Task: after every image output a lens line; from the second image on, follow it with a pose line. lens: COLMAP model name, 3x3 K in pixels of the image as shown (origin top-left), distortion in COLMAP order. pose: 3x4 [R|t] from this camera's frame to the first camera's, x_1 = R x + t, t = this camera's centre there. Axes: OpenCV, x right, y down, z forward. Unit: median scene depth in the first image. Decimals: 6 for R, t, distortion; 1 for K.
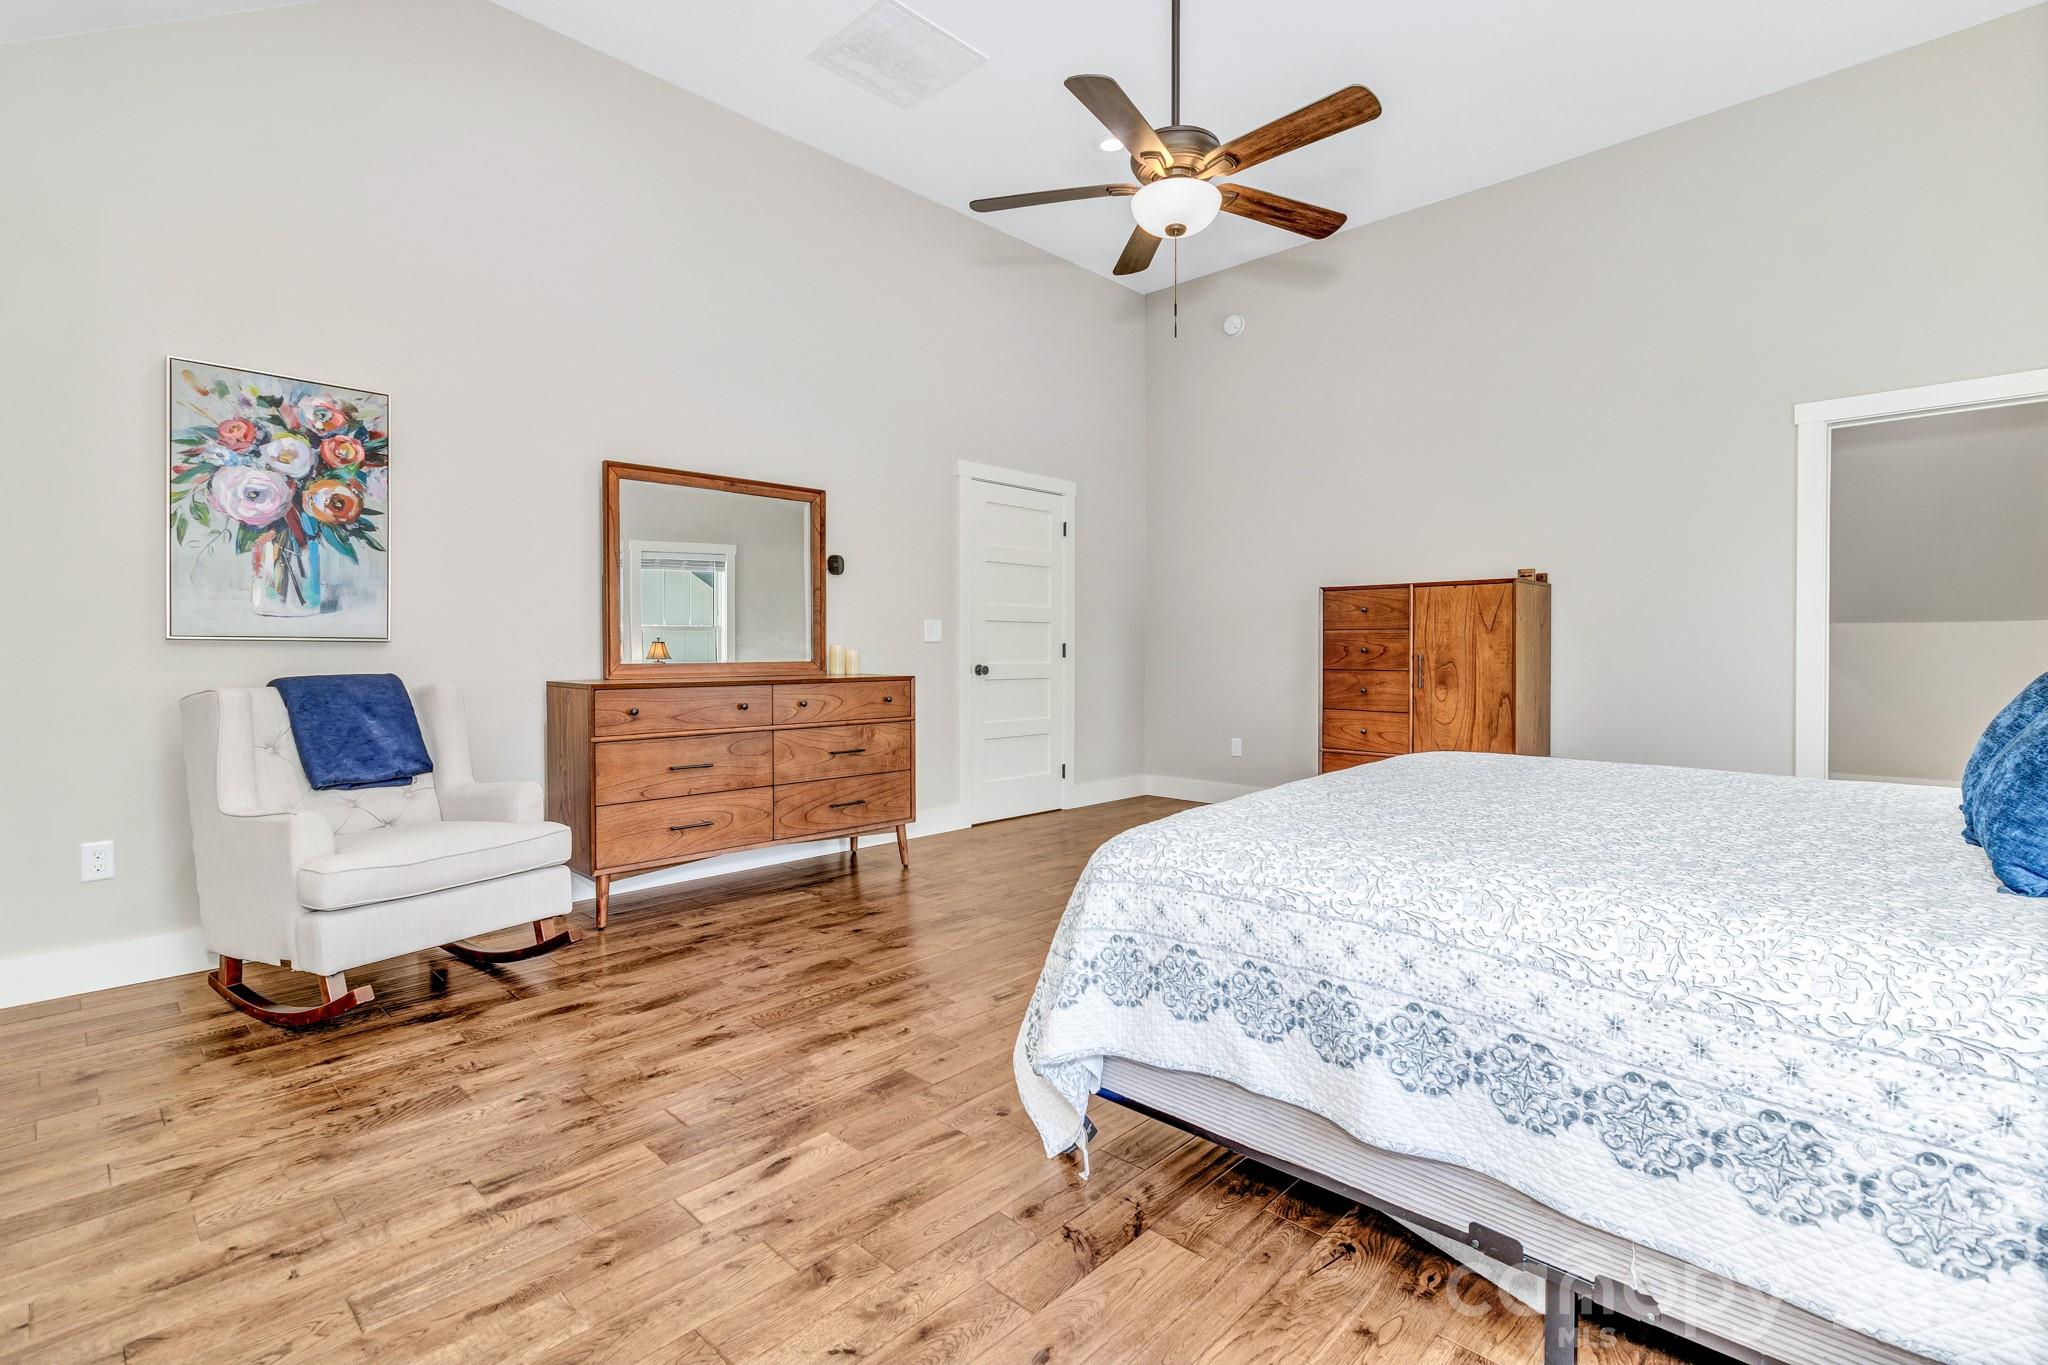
lens RADIAL K [[944.4, 0, 1040.1], [0, 944.4, 655.3], [0, 0, 1]] dist [0.001493, 0.001262]
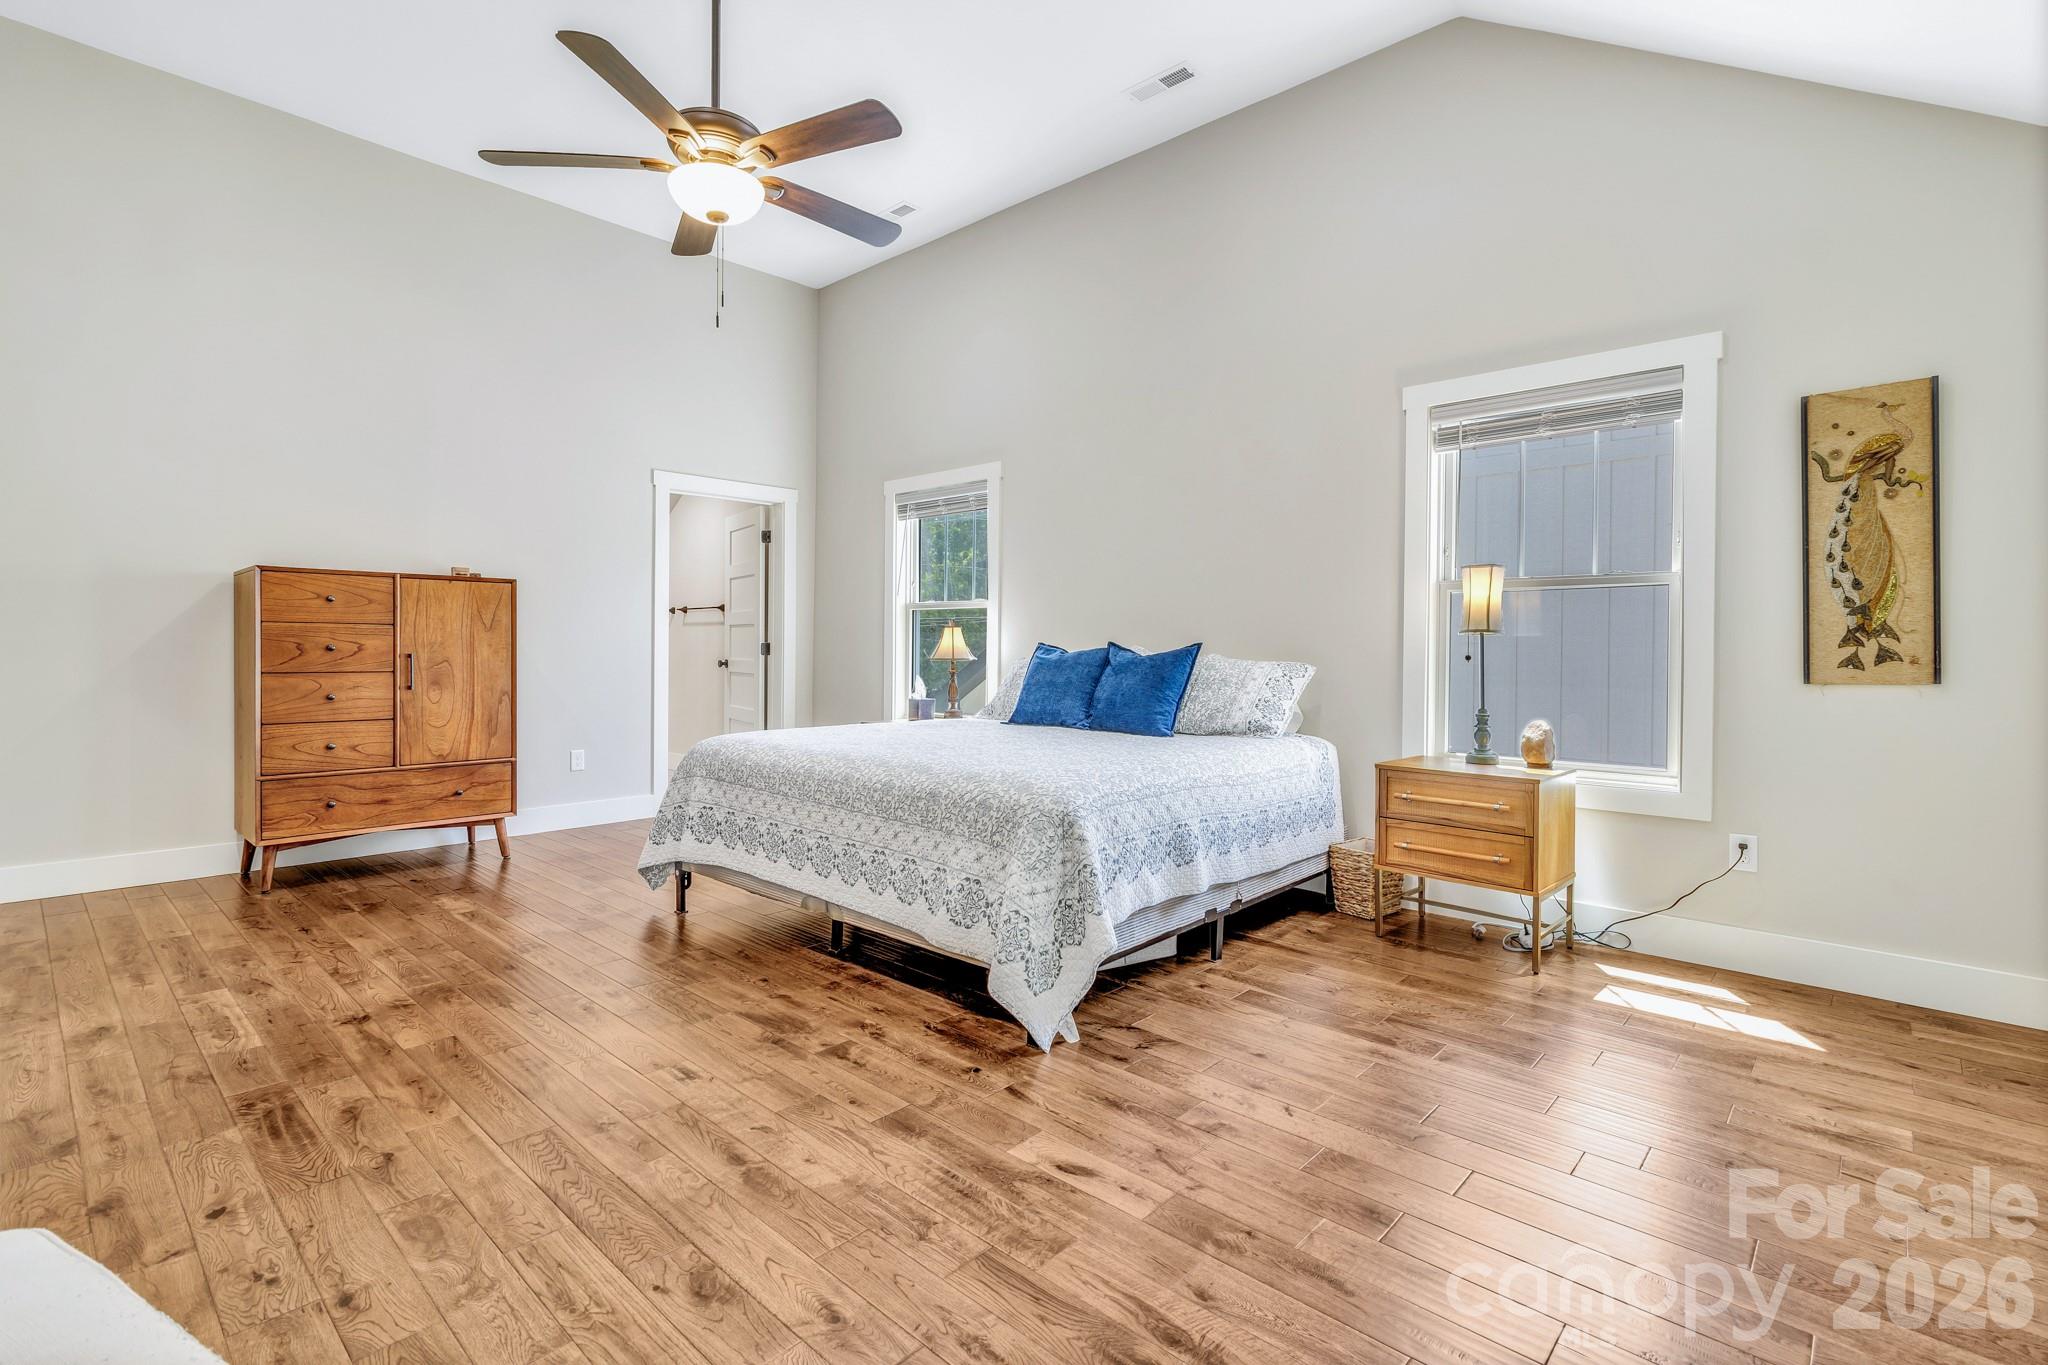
lens RADIAL K [[944.4, 0, 1016.9], [0, 944.4, 649.4], [0, 0, 1]] dist [0.001493, 0.001262]
pose [[-0.010625, 0.000745, 0.999943, -0.701128], [0.001040, 0.999999, -0.000734, -0.004446], [-0.999943, 0.001032, -0.010626, 0.588292]]
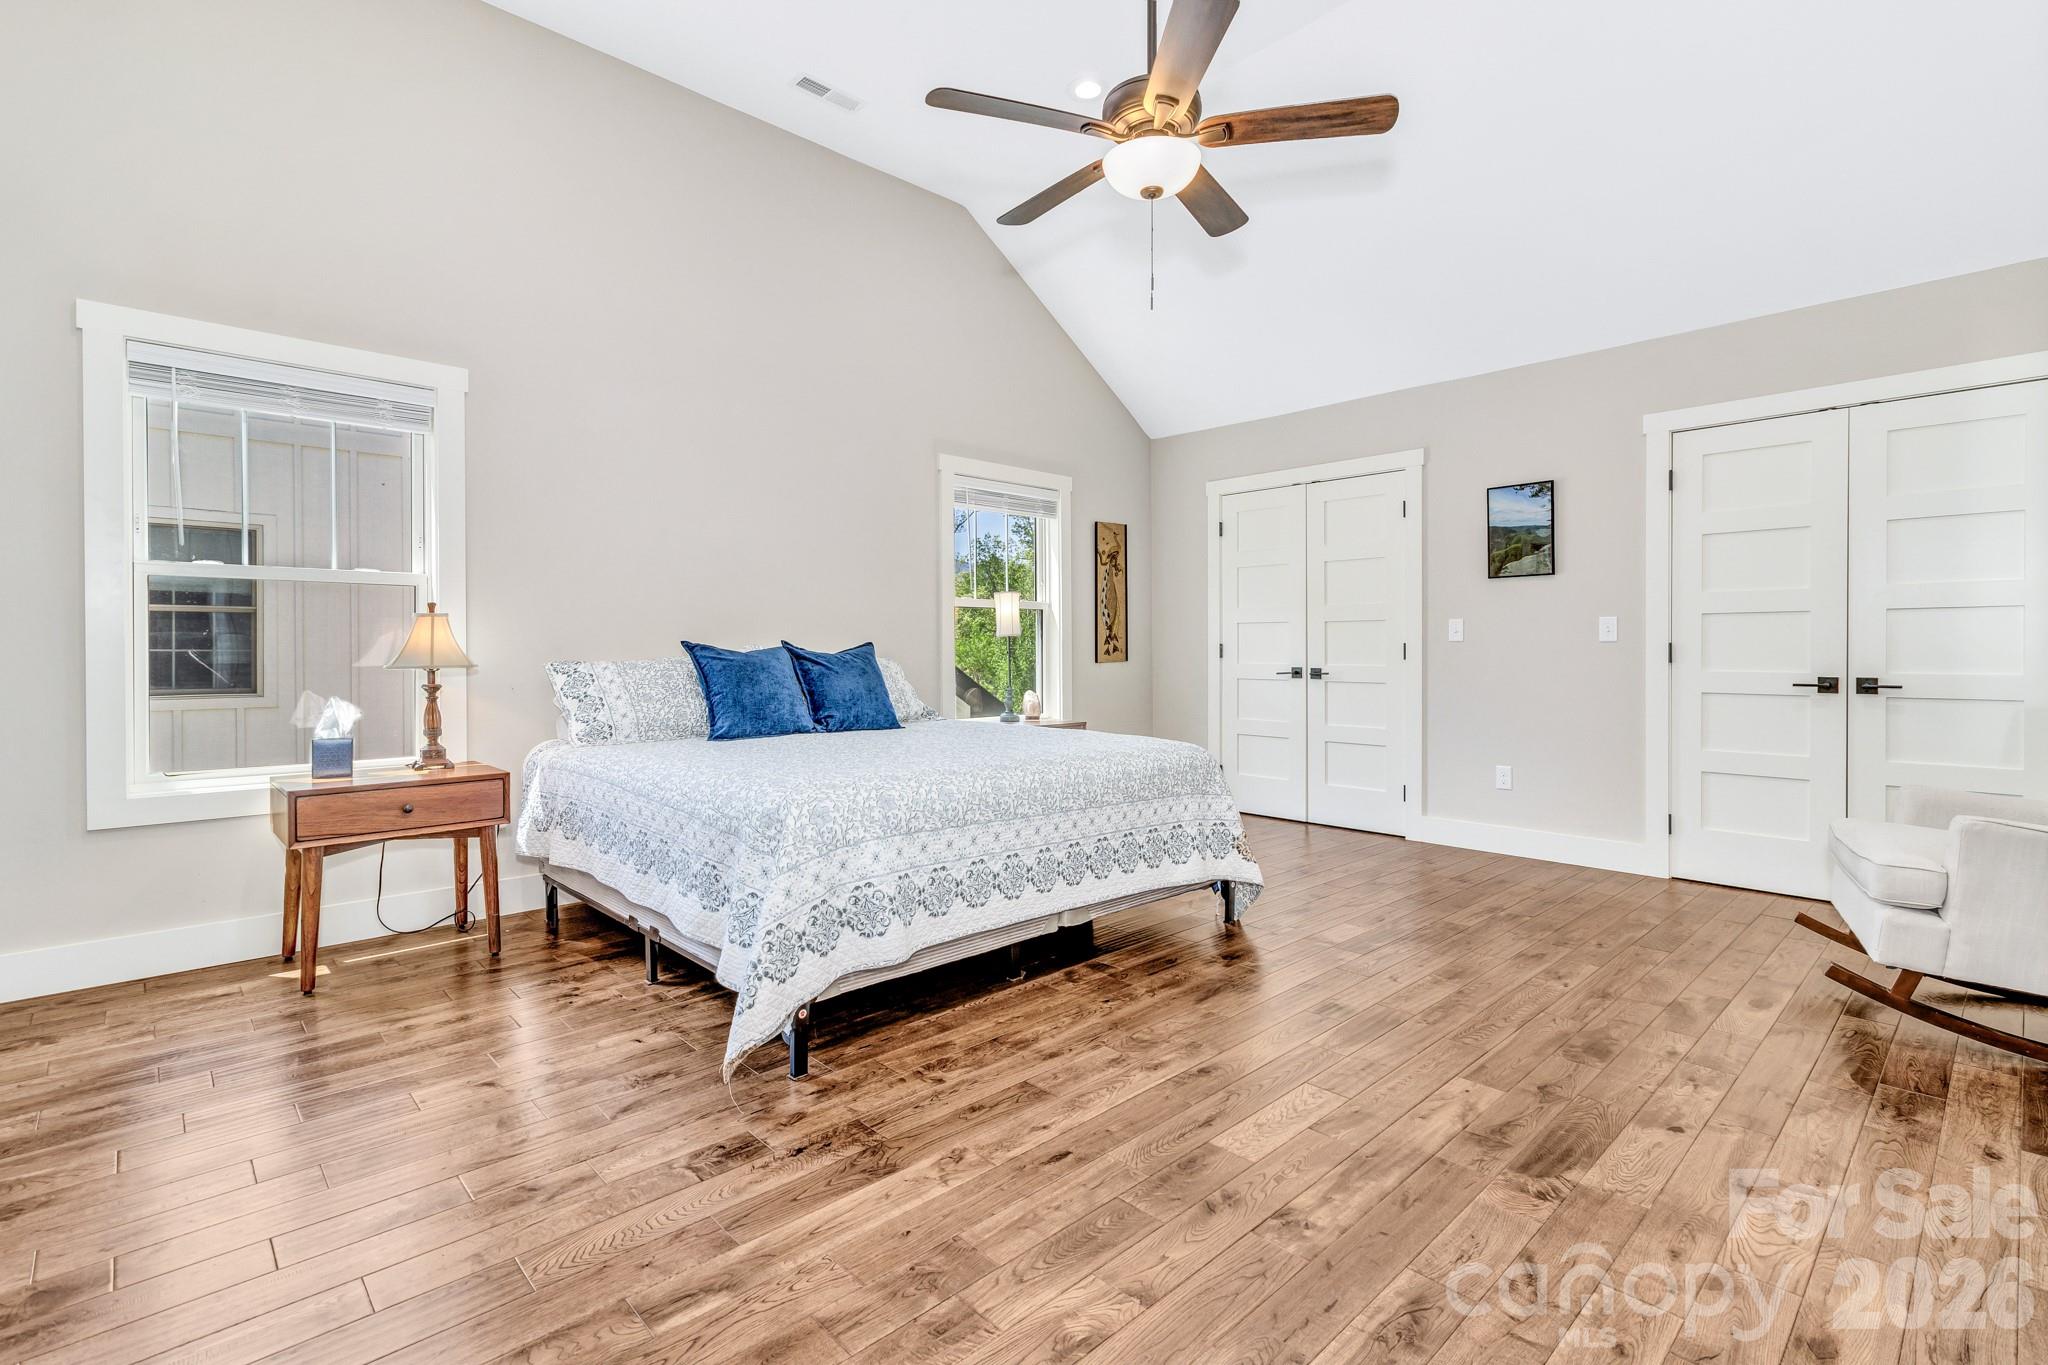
lens RADIAL K [[944.4, 0, 1030.1], [0, 944.4, 664.9], [0, 0, 1]] dist [0.001493, 0.001262]
pose [[-0.998511, 0.002594, 0.054486, 0.175478], [0.003931, 0.999693, 0.024456, -0.012882], [-0.054406, 0.024633, -0.998215, 1.609843]]
